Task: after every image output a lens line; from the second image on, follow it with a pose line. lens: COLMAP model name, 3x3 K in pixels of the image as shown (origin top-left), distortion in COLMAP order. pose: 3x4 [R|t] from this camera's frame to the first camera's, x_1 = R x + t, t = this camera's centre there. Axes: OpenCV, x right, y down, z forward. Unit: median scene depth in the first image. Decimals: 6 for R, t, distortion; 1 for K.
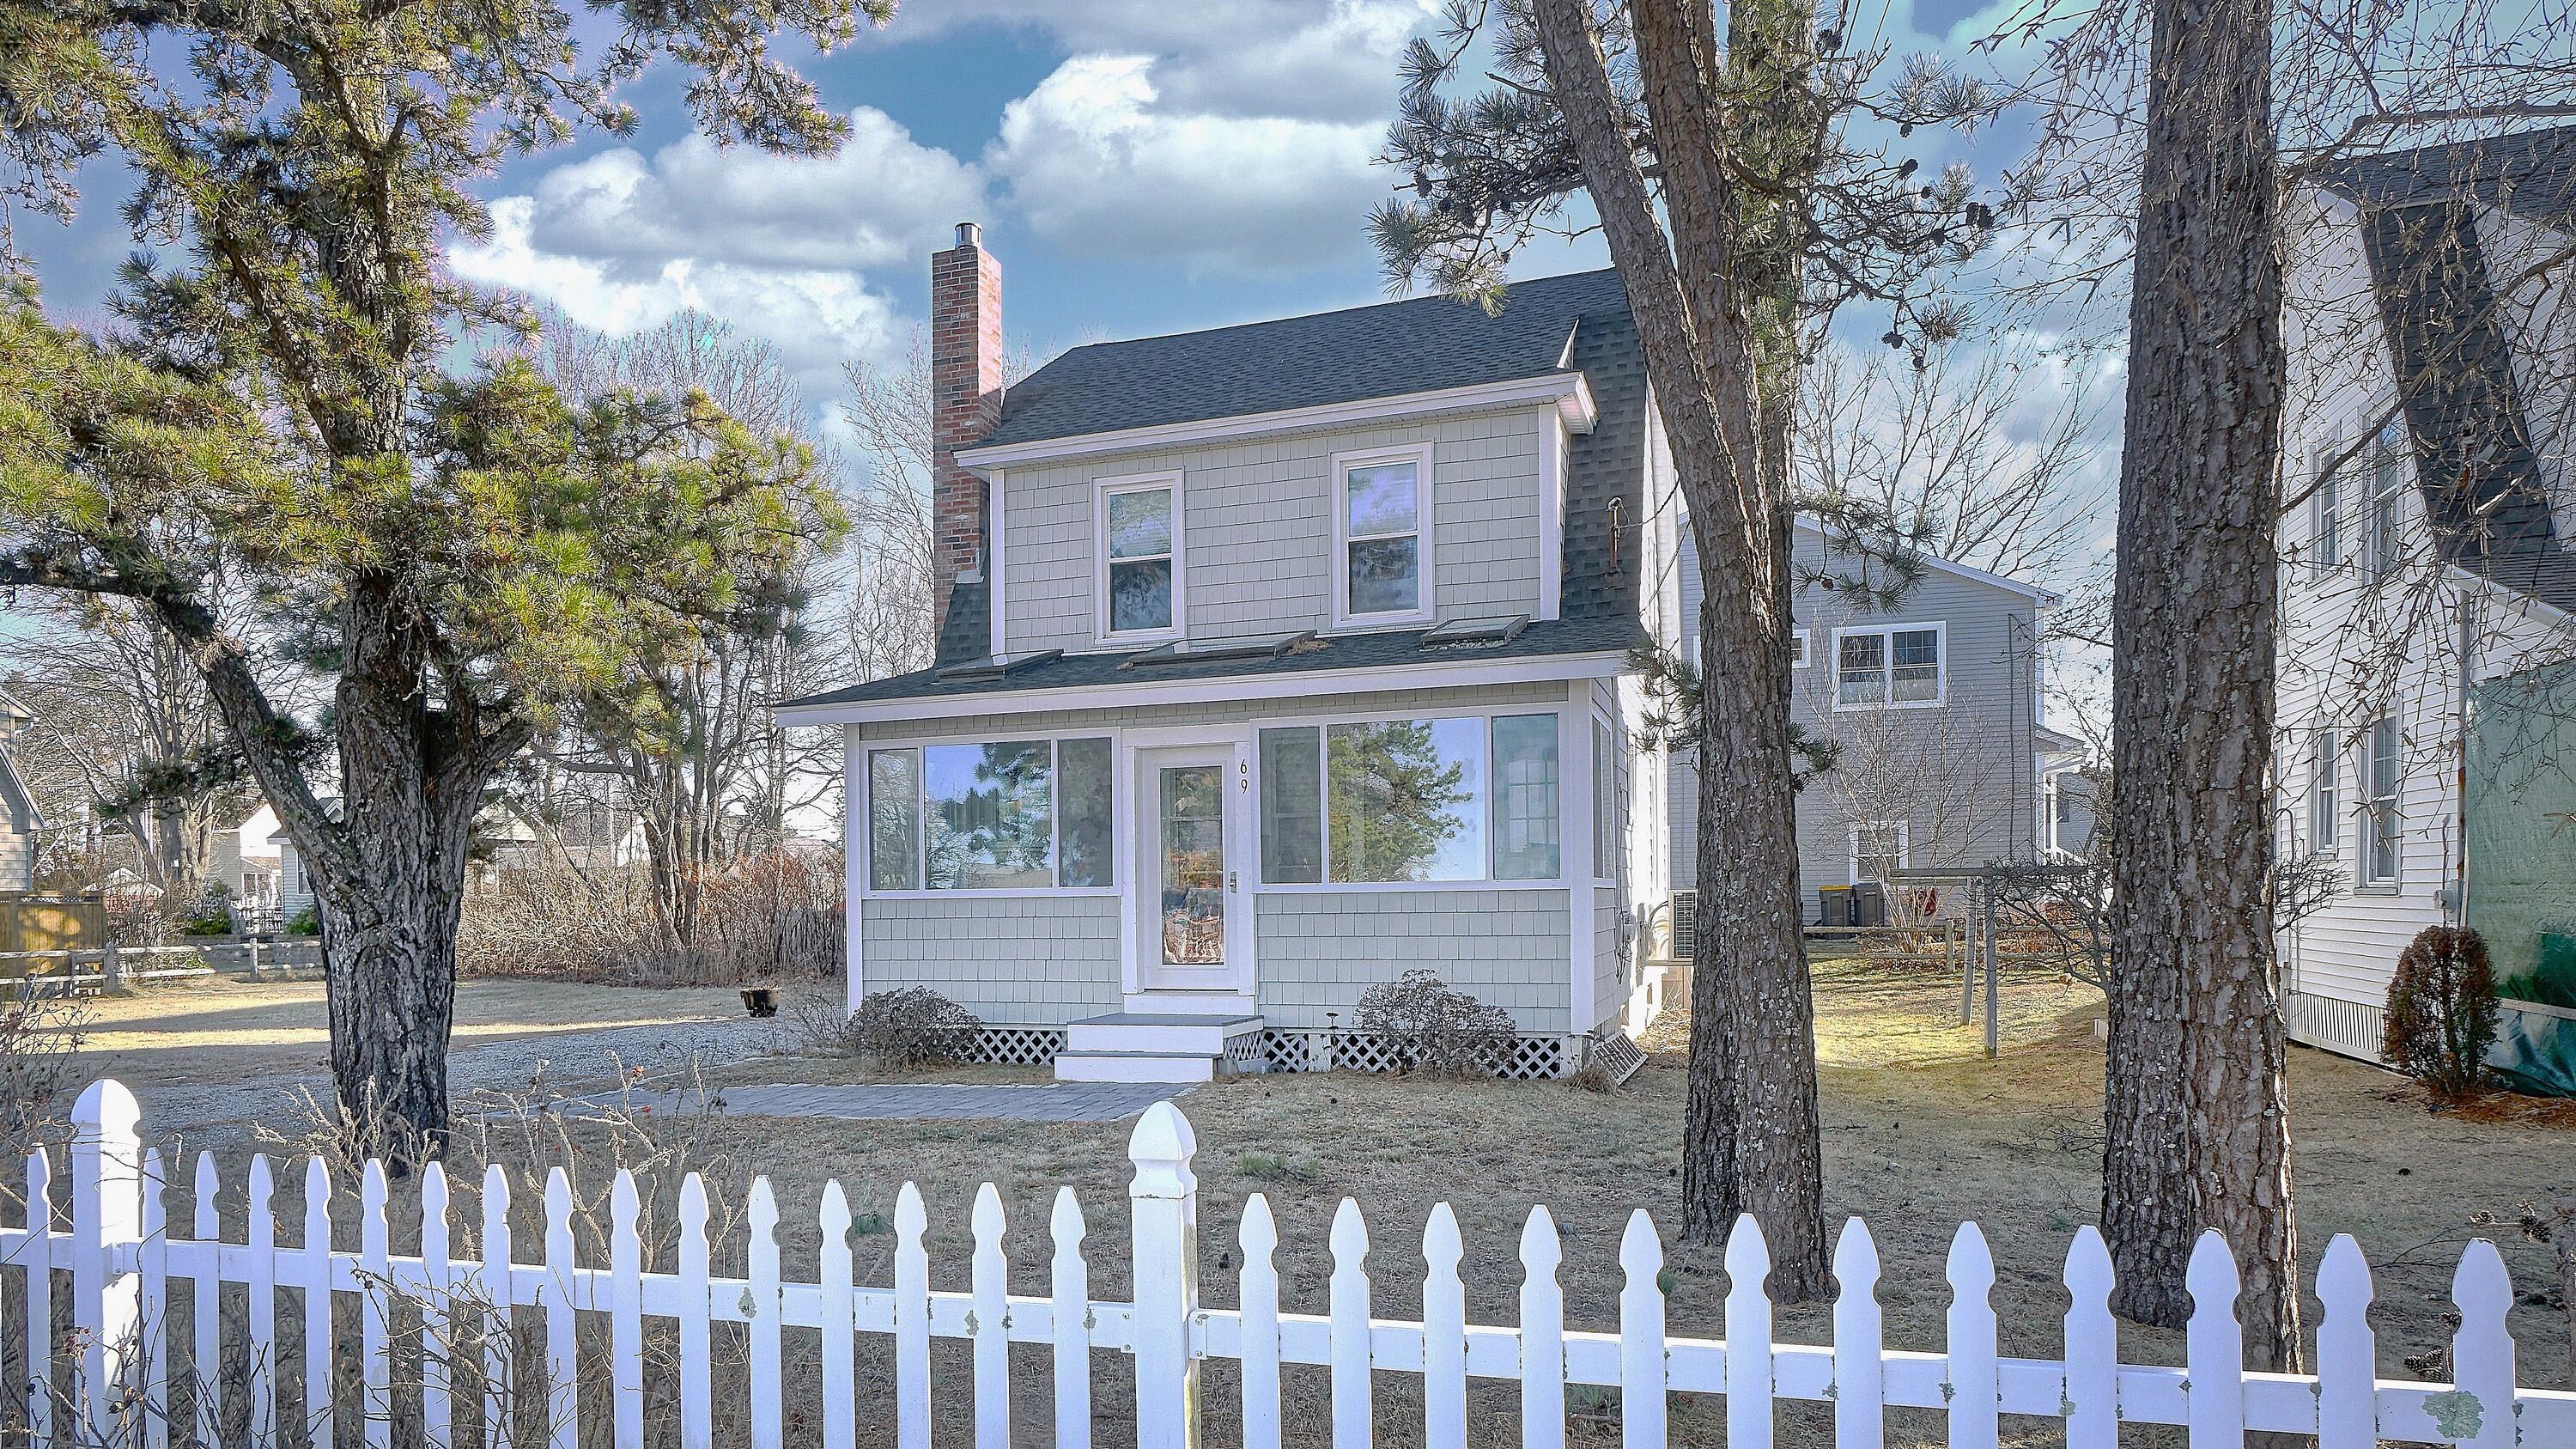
lens RADIAL K [[1470.1, 0, 1288.0], [0, 1470.1, 724.1], [0, 0, 1]] dist [0.004287, 0.000532]
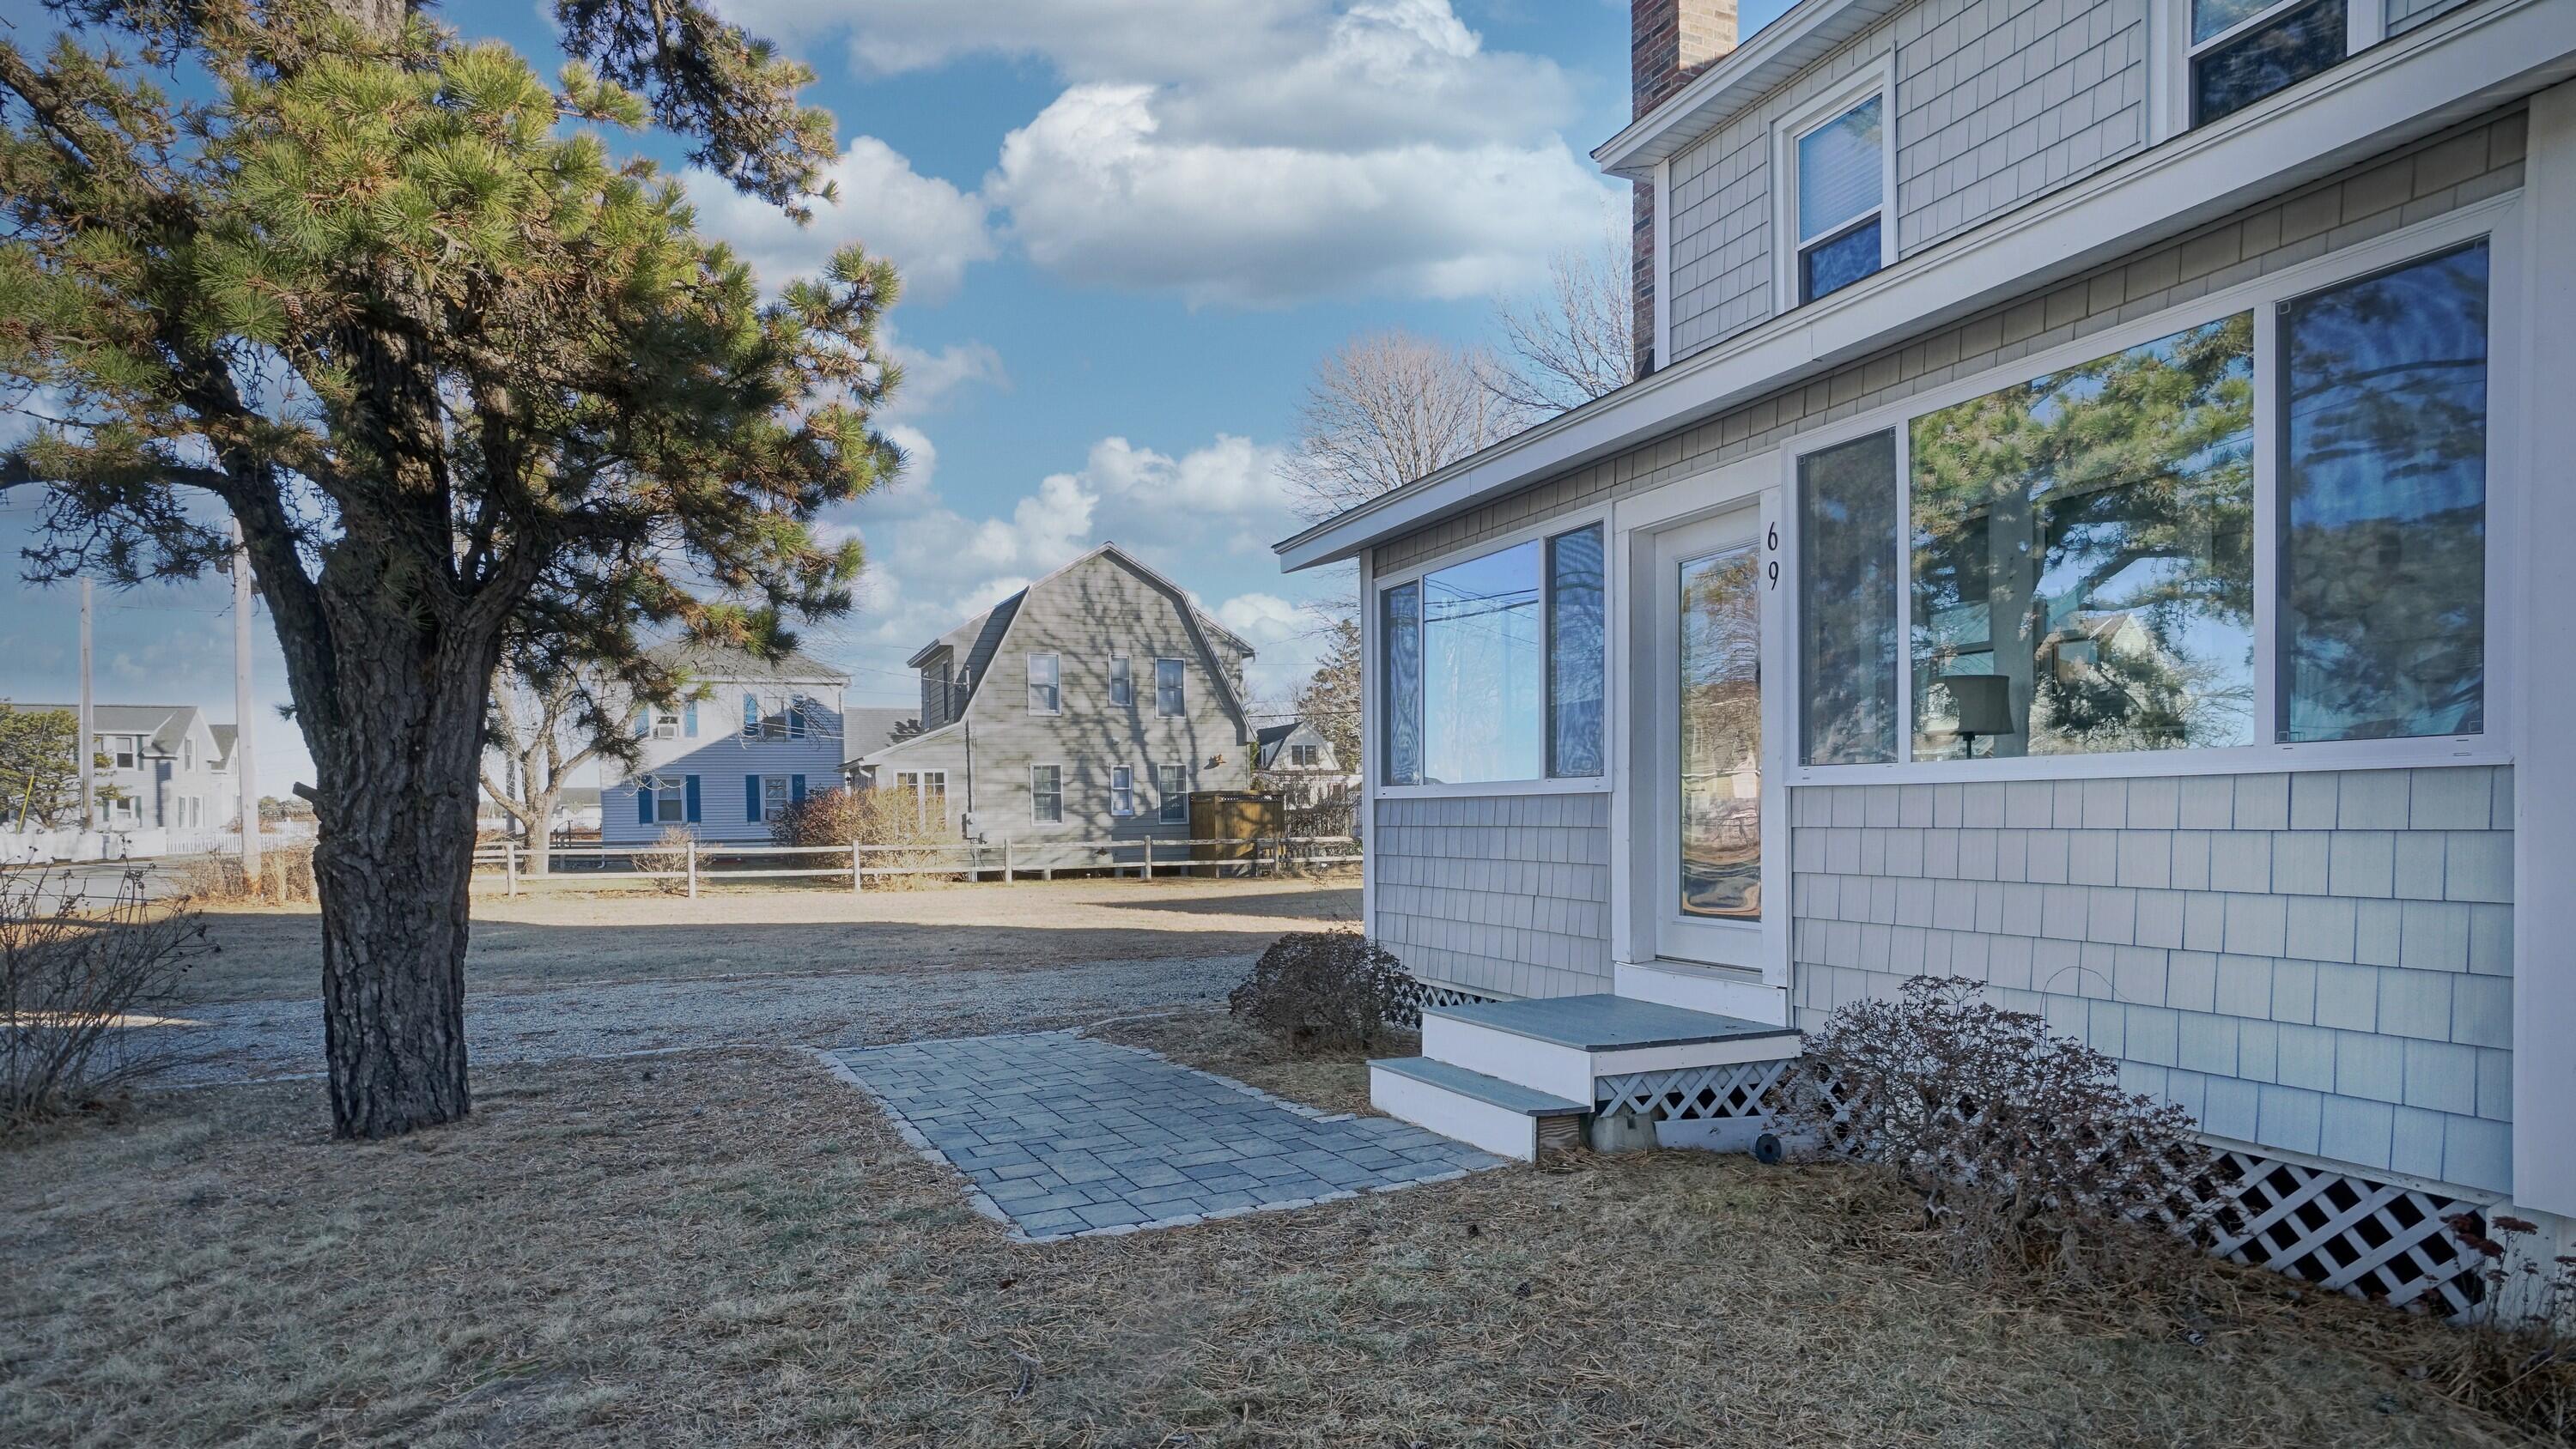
lens RADIAL K [[1469.7, 0, 1290.6], [0, 1469.7, 725.4], [0, 0, 1]] dist [0.004287, 0.000532]
pose [[0.672514, -0.039770, -0.739015, 0.252027], [0.093771, 0.995086, 0.031782, 0.066837], [0.734120, -0.090672, 0.672939, 0.574634]]
